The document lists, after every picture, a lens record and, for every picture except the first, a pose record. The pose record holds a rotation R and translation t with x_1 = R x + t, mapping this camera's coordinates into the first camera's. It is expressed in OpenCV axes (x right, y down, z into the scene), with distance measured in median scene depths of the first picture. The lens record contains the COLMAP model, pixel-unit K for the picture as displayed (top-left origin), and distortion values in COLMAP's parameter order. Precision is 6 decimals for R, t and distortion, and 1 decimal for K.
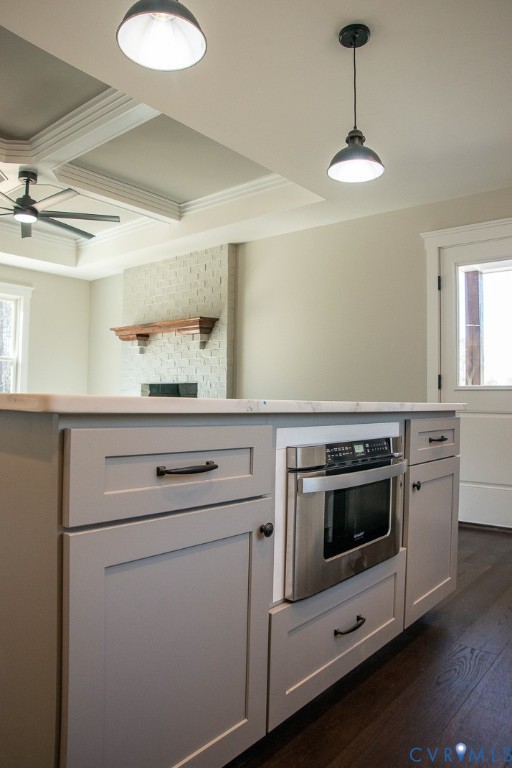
lens RADIAL K [[532.5, 0, 256.0], [0, 532.5, 384.0], [0, 0, 1]] dist [-0.167838, 0.144748]
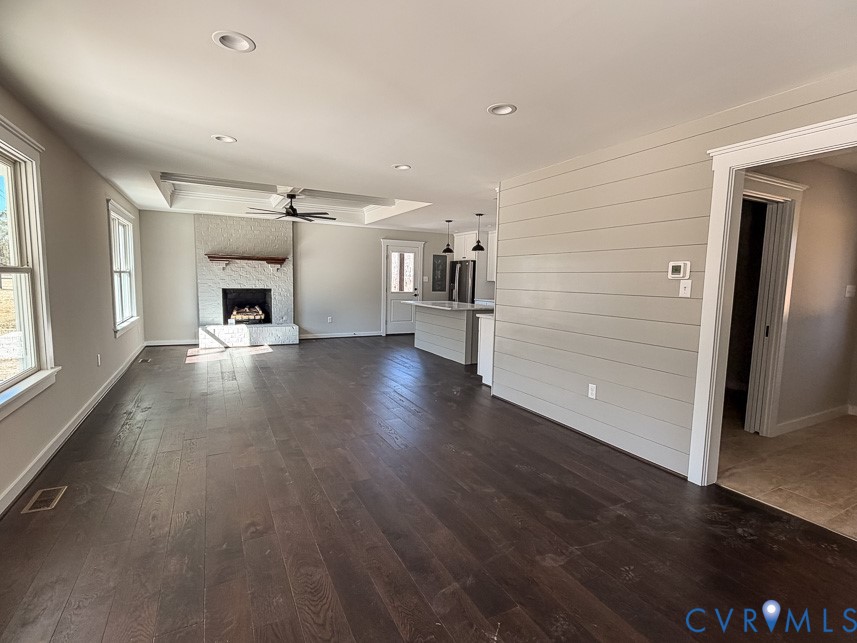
lens RADIAL K [[419.0, 0, 428.5], [0, 419.0, 321.5], [0, 0, 1]] dist [-0.003772, -0.000081]
pose [[0.393478, -0.105823, 0.913223, -1.340412], [-0.053354, 0.989050, 0.137598, -0.128552], [-0.917784, -0.102865, 0.383524, -0.146033]]
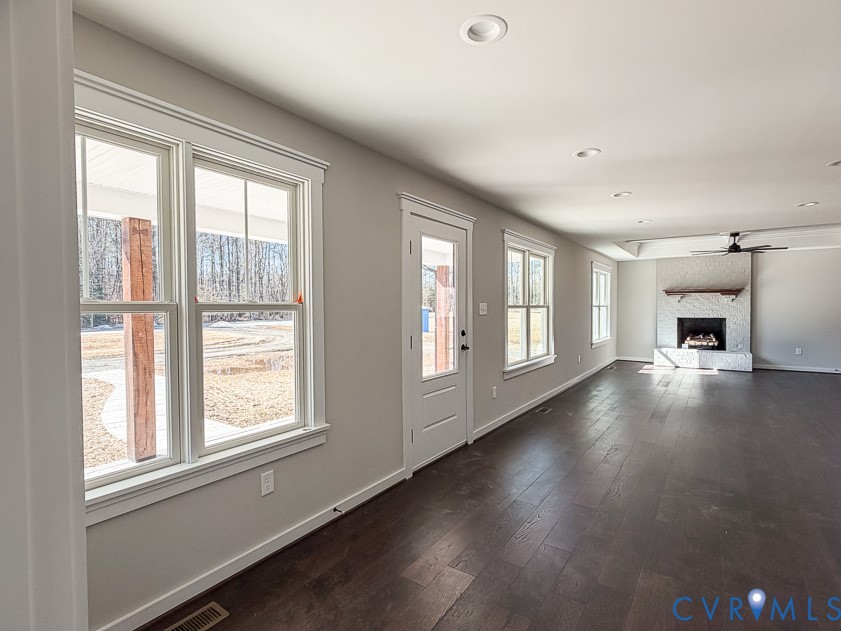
lens RADIAL K [[419.1, 0, 420.5], [0, 419.1, 315.5], [0, 0, 1]] dist [-0.002655, -0.000202]
pose [[0.996852, -0.027614, 0.074317, -1.473862], [0.022787, 0.997624, 0.065021, -0.150130], [-0.075936, -0.063123, 0.995113, -0.573883]]
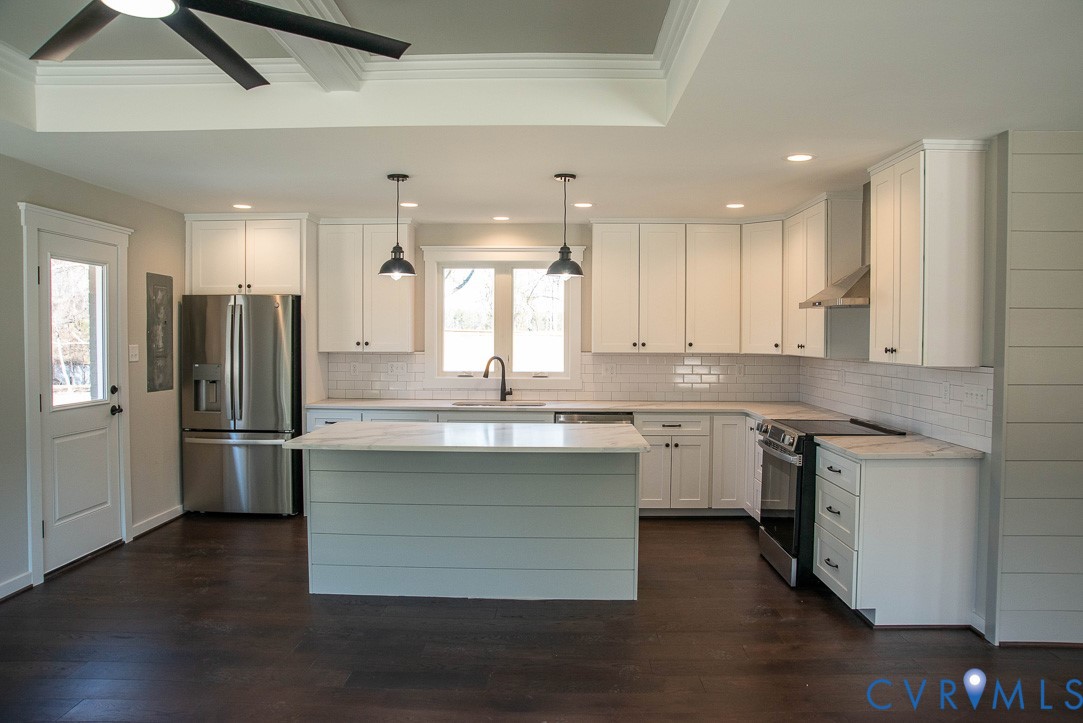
lens RADIAL K [[750.8, 0, 541.5], [0, 750.8, 361.5], [0, 0, 1]] dist [-0.167838, 0.144748]
pose [[-0.621549, -0.045563, 0.782049, -0.695589], [-0.054655, 0.998397, 0.014730, -0.089960], [-0.781466, -0.033587, -0.623043, 0.790265]]
